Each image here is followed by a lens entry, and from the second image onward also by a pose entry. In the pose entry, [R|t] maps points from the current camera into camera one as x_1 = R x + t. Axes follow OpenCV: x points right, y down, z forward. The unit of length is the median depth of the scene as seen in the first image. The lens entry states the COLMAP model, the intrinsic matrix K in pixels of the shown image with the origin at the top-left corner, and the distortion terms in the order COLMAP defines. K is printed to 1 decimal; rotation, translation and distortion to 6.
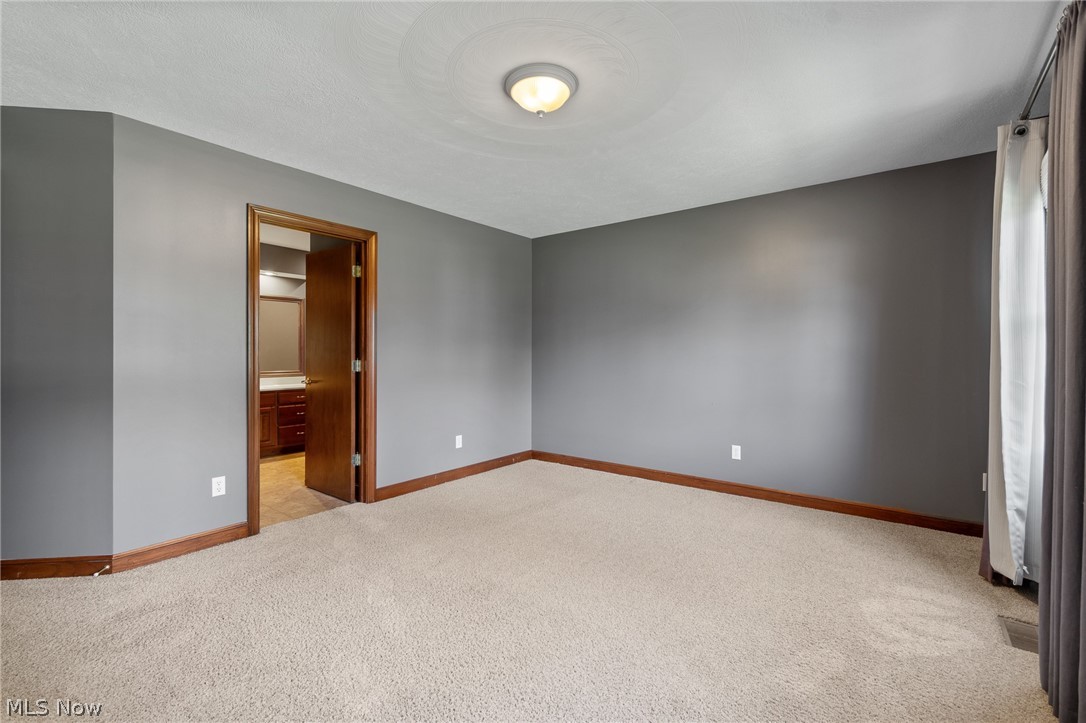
lens RADIAL K [[480.5, 0, 544.5], [0, 480.5, 360.1], [0, 0, 1]] dist [0.004674, -0.003006]
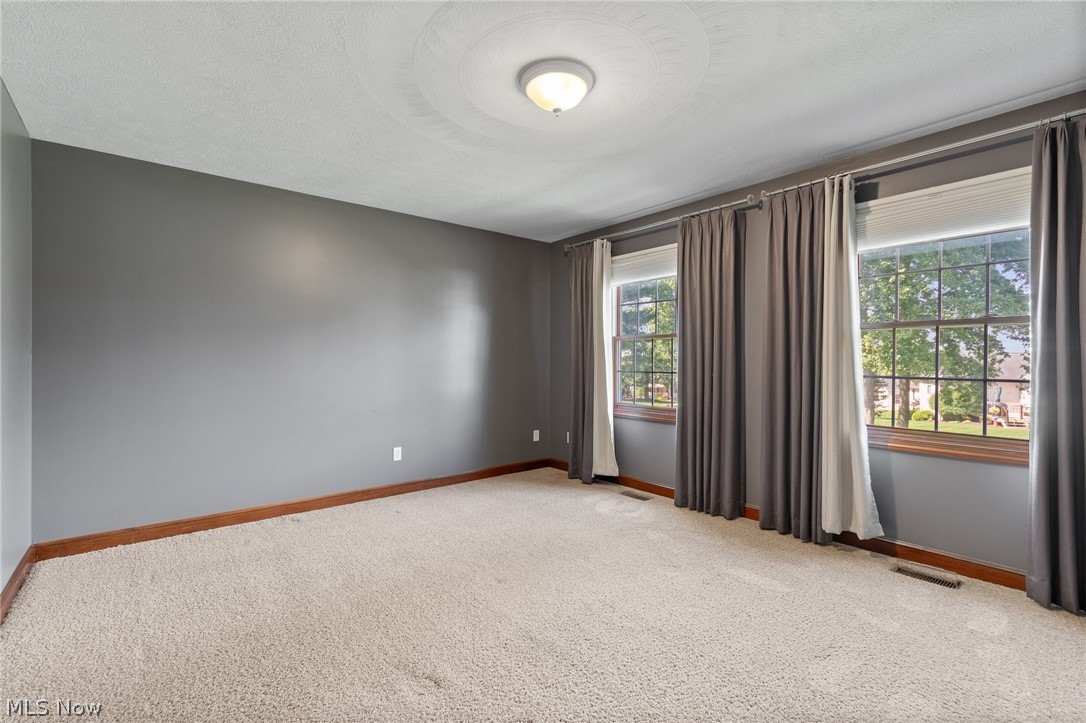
lens RADIAL K [[480.5, 0, 542.2], [0, 480.5, 357.1], [0, 0, 1]] dist [0.004674, -0.003006]
pose [[0.217634, 0.000755, 0.976030, -0.591204], [0.009284, 0.999953, -0.002844, -0.013725], [-0.975986, 0.009680, 0.217617, 0.494710]]
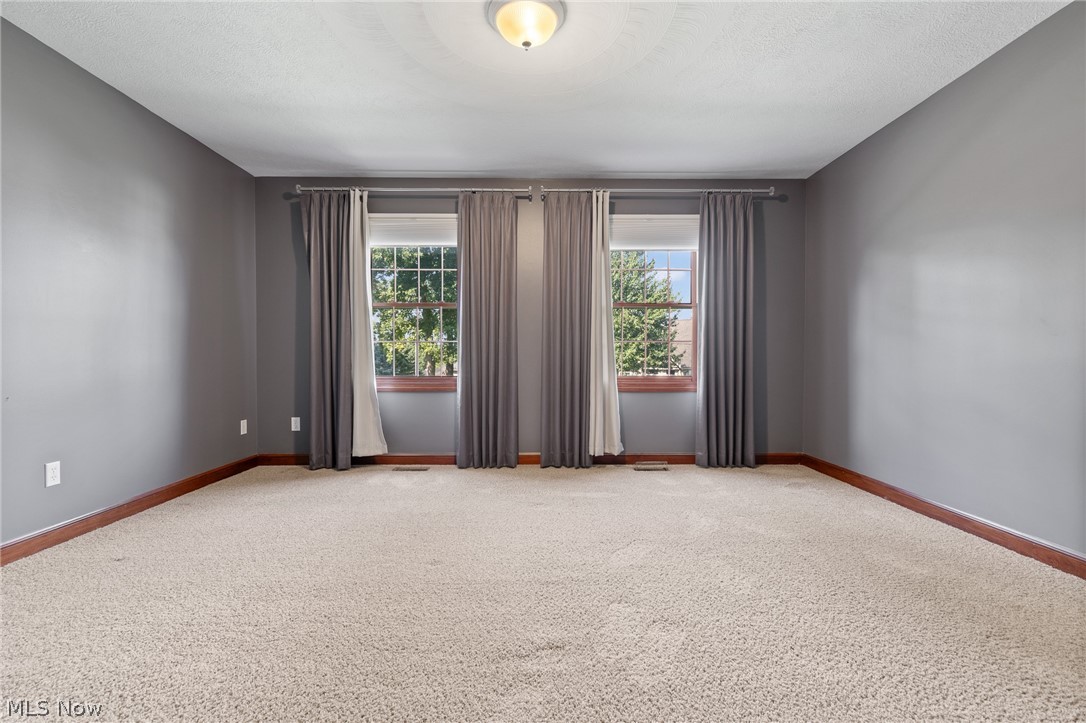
lens RADIAL K [[480.5, 0, 541.5], [0, 480.5, 366.6], [0, 0, 1]] dist [0.004674, -0.003006]
pose [[-0.618785, -0.022011, 0.785252, -0.472964], [0.003123, 0.999531, 0.030479, 0.045335], [-0.785554, 0.021312, -0.618426, 0.951323]]
